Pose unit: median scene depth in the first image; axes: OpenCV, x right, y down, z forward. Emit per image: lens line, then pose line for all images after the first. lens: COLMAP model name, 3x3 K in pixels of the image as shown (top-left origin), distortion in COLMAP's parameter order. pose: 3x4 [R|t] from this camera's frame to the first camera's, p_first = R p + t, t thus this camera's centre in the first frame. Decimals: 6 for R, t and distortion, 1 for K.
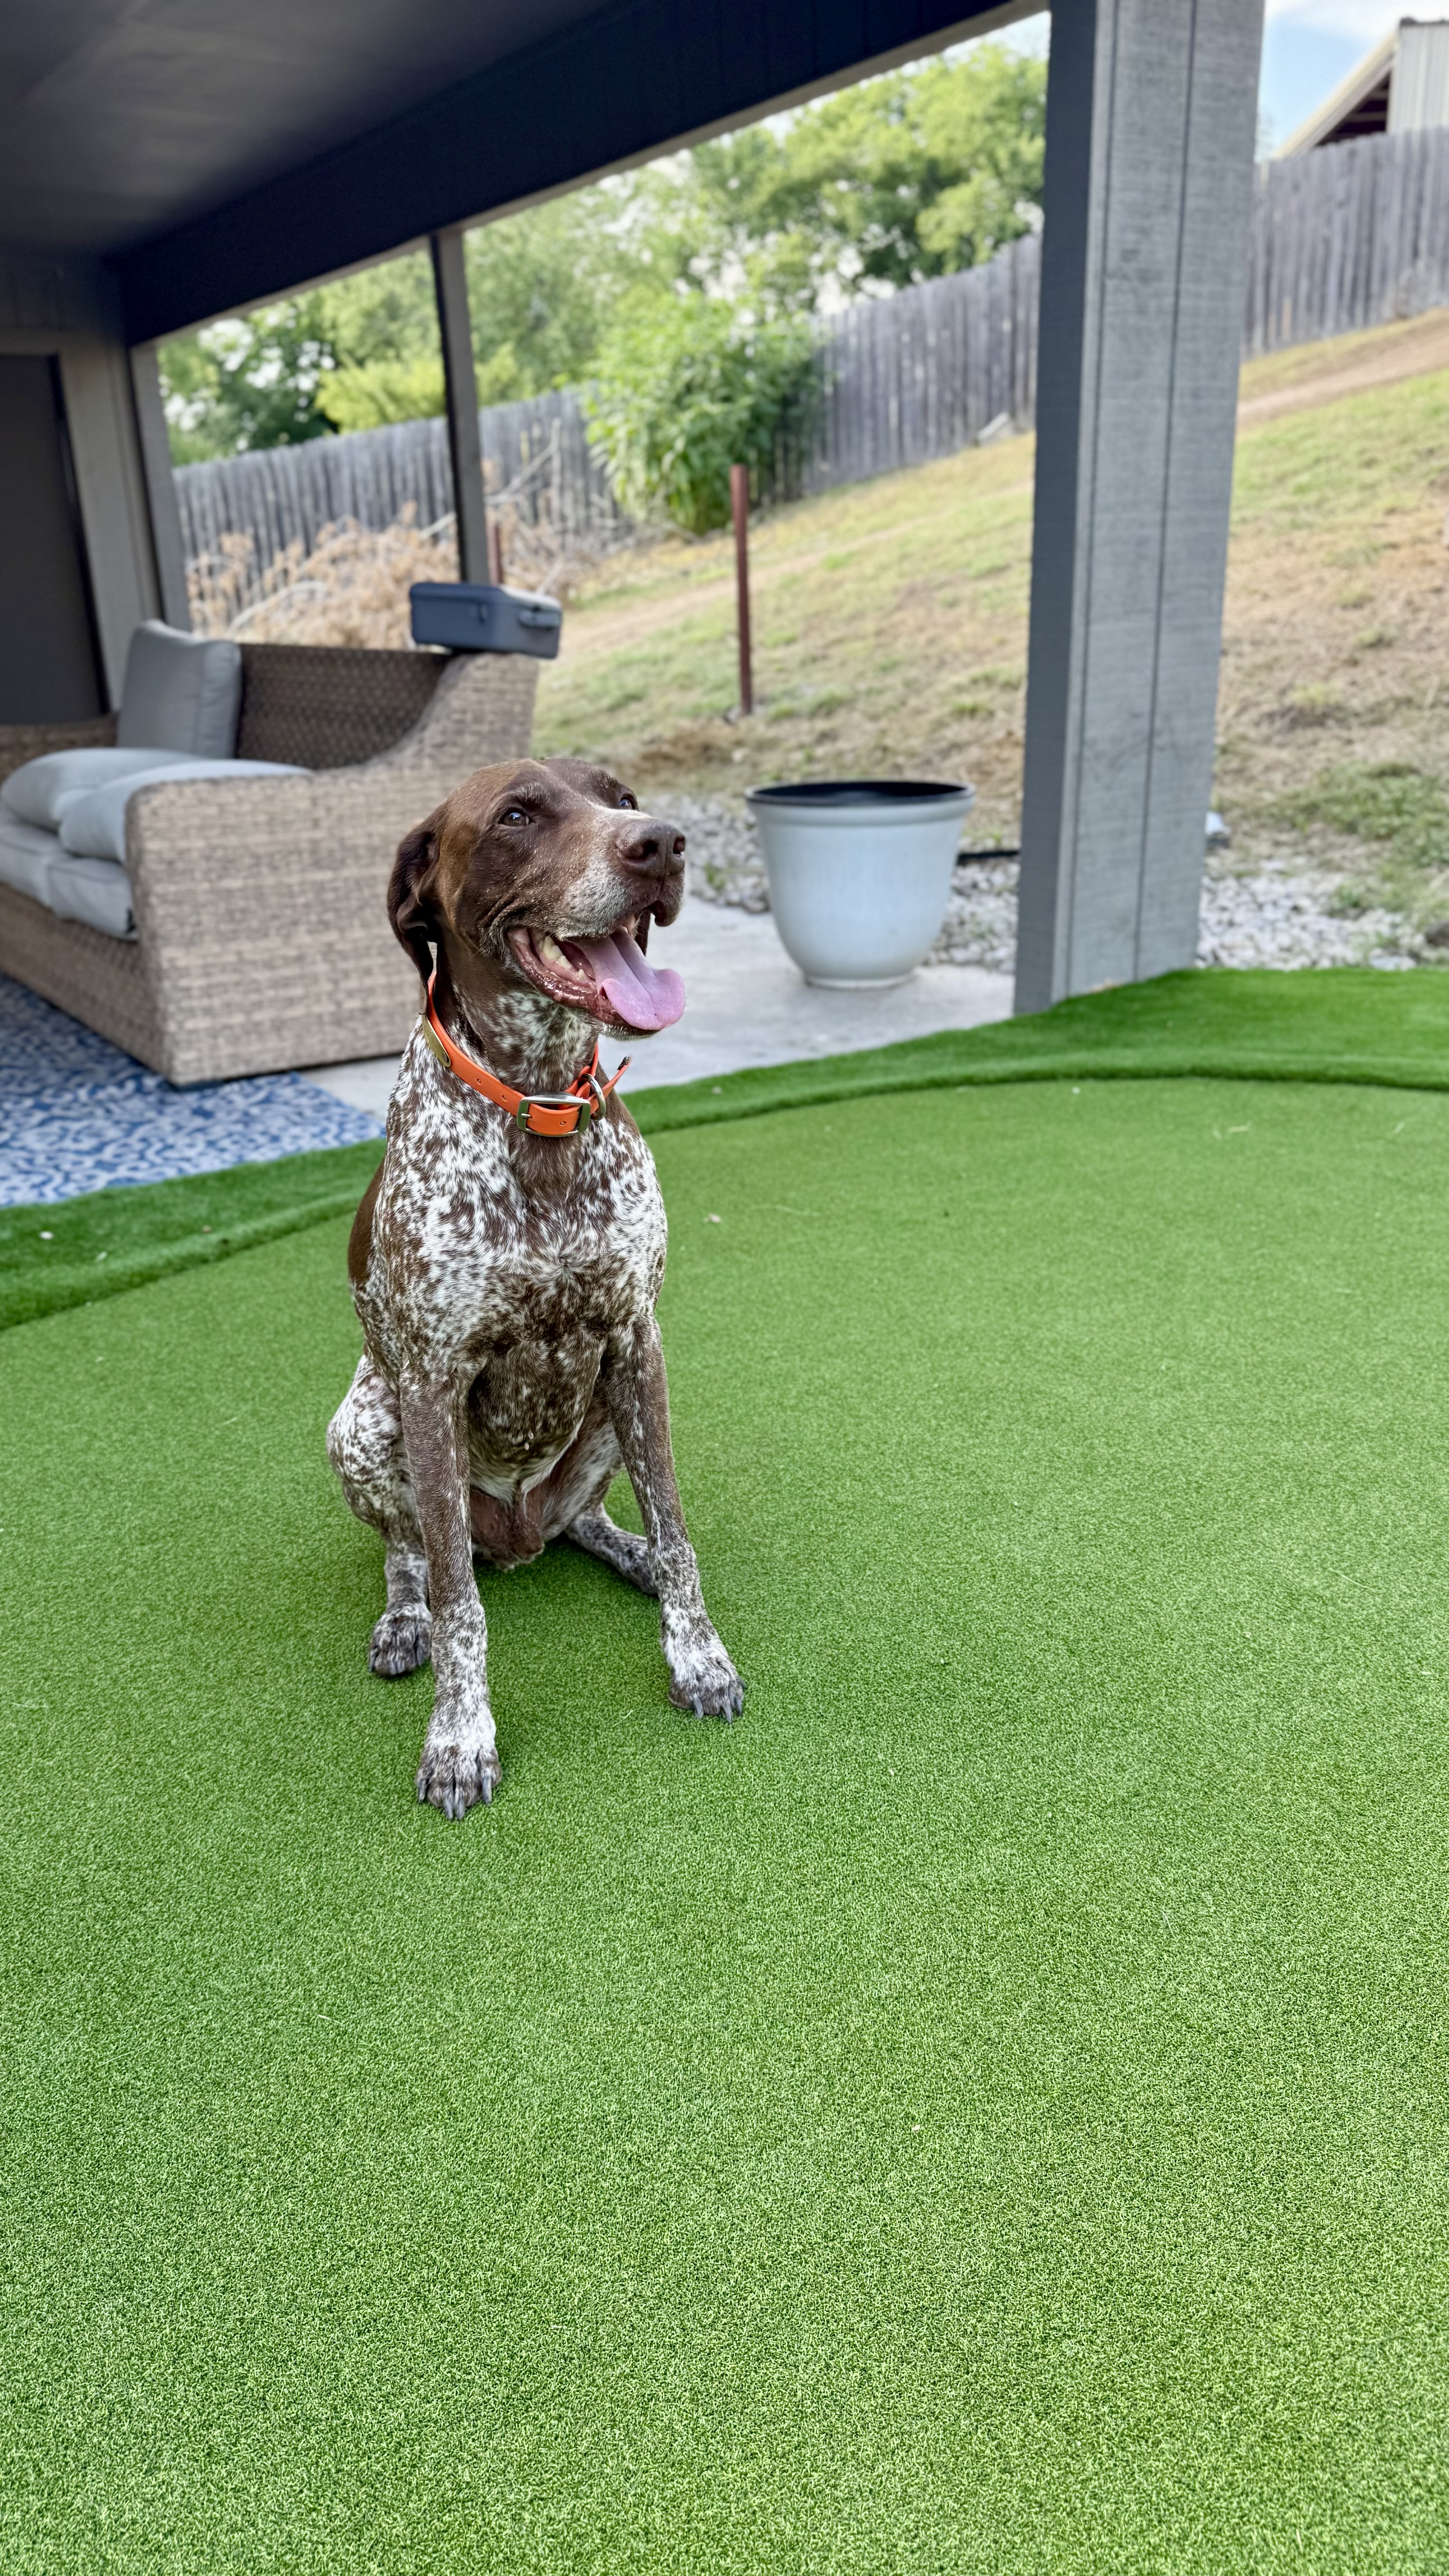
lens RADIAL K [[1778.1, 0, 724.5], [0, 1778.1, 1288.0], [0, 0, 1]] dist [0.005787, -0.027492]
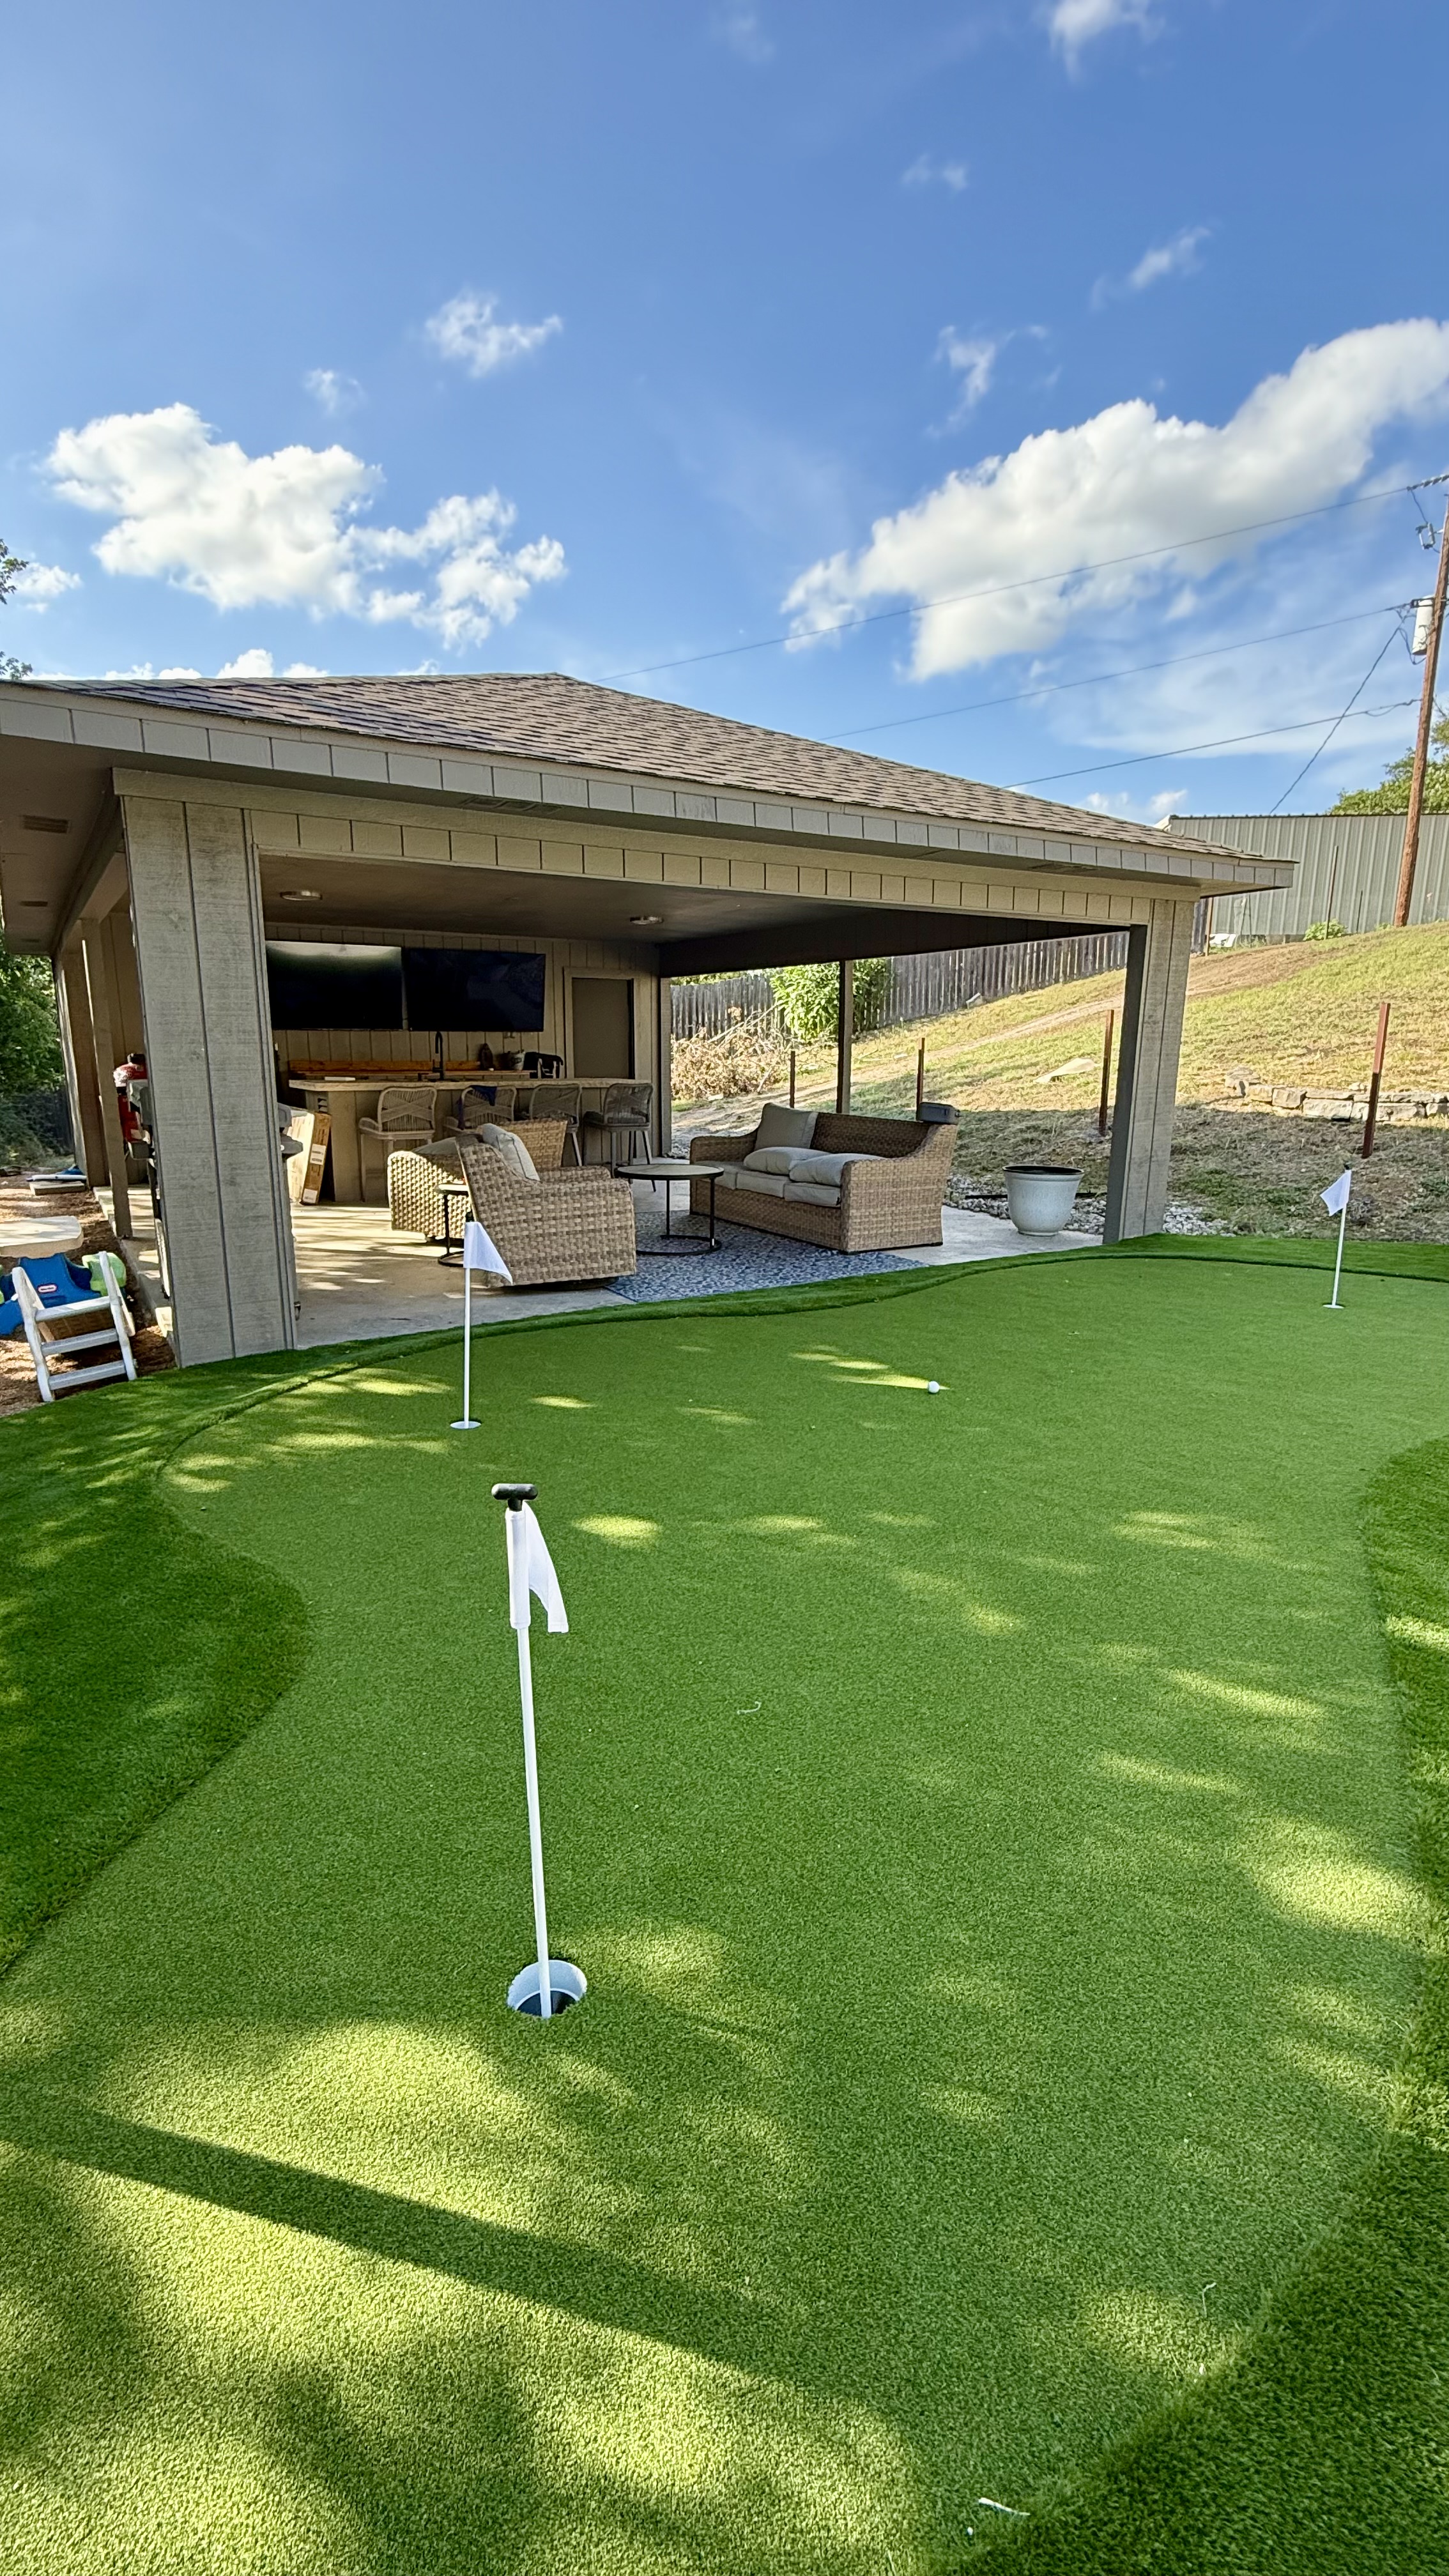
lens RADIAL K [[1108.8, 0, 724.5], [0, 1108.8, 1288.0], [0, 0, 1]] dist [-0.000607, -0.000024]
pose [[0.999094, 0.041808, -0.007960, -0.396935], [-0.042546, 0.985875, -0.161987, 0.213722], [0.001075, 0.162179, 0.986761, -0.720616]]
